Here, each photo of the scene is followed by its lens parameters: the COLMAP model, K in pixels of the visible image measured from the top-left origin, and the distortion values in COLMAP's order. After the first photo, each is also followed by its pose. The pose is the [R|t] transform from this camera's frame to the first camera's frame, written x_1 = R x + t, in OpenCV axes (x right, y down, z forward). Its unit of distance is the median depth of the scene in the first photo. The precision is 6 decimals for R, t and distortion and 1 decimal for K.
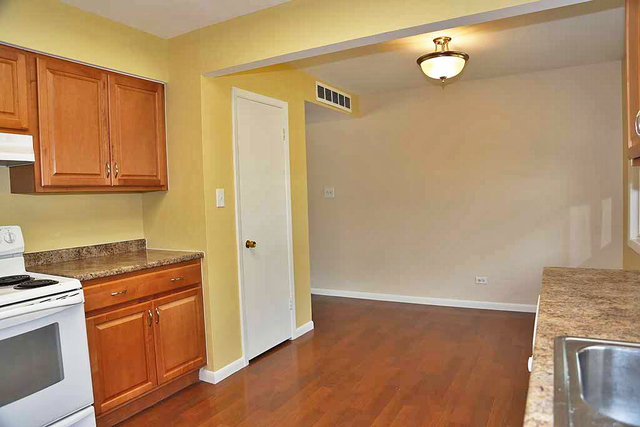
lens RADIAL K [[437.3, 0, 319.8], [0, 437.3, 212.4], [0, 0, 1]] dist [-0.075596, 0.007798]
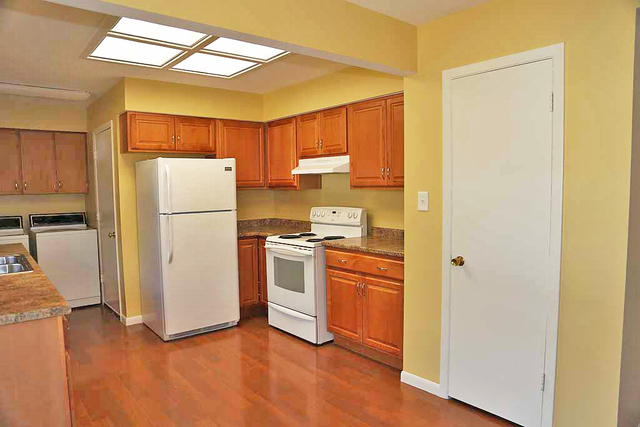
lens RADIAL K [[437.3, 0, 319.3], [0, 437.3, 217.7], [0, 0, 1]] dist [-0.075596, 0.007798]
pose [[-0.368373, 0.103654, -0.923881, 0.814831], [-0.017253, 0.992832, 0.118269, -0.117985], [0.929518, 0.059507, -0.363944, 1.290141]]
